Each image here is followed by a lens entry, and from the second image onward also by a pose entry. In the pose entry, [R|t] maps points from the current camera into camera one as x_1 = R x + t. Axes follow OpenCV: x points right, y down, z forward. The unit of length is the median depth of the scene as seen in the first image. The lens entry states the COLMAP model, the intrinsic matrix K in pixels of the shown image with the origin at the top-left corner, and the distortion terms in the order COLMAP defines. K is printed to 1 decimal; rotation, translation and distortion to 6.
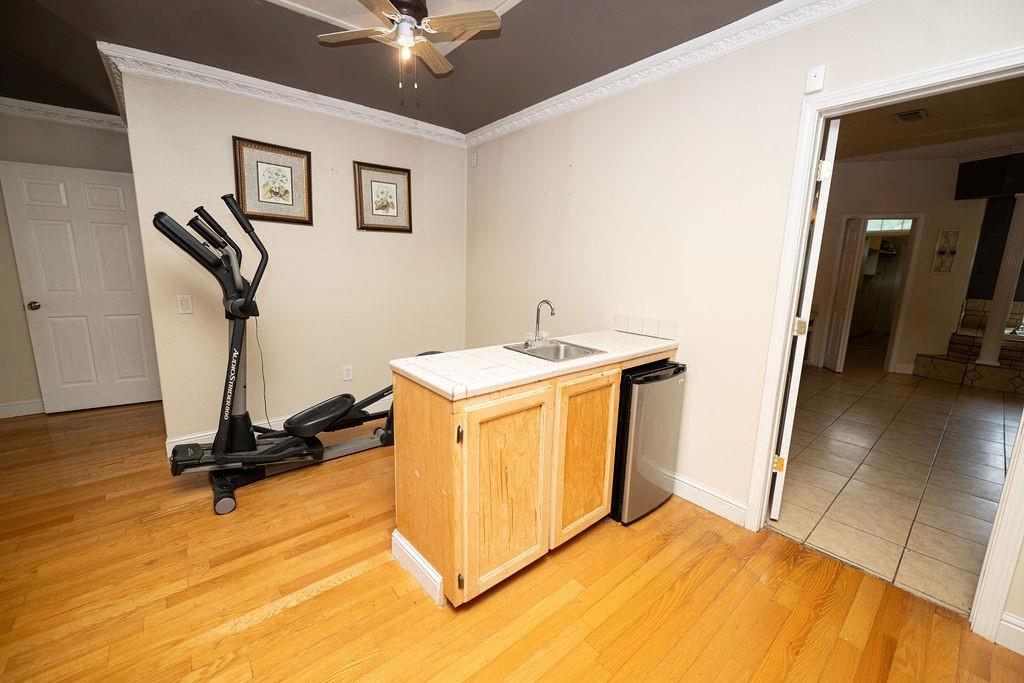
lens RADIAL K [[404.0, 0, 512.1], [0, 404.0, 343.7], [0, 0, 1]] dist [-0.001538, -0.000225]
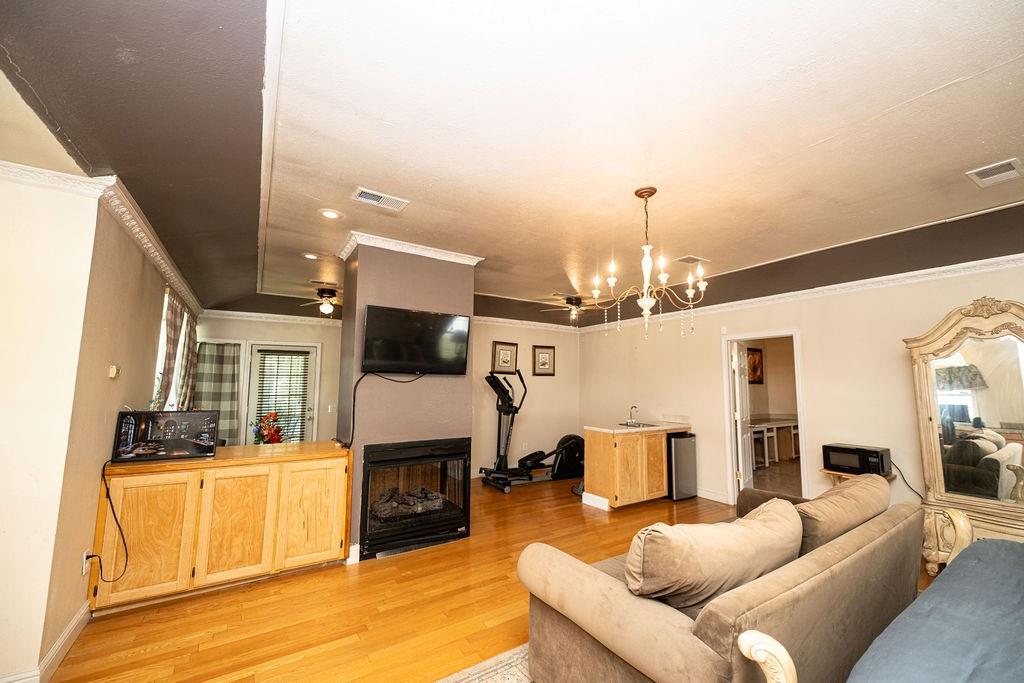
lens RADIAL K [[404.0, 0, 511.3], [0, 404.0, 340.4], [0, 0, 1]] dist [-0.001538, -0.000225]
pose [[0.992291, -0.021712, -0.122011, -0.296572], [-0.016220, 0.953310, -0.301558, 0.225370], [0.122862, 0.301213, 0.945609, -1.337049]]
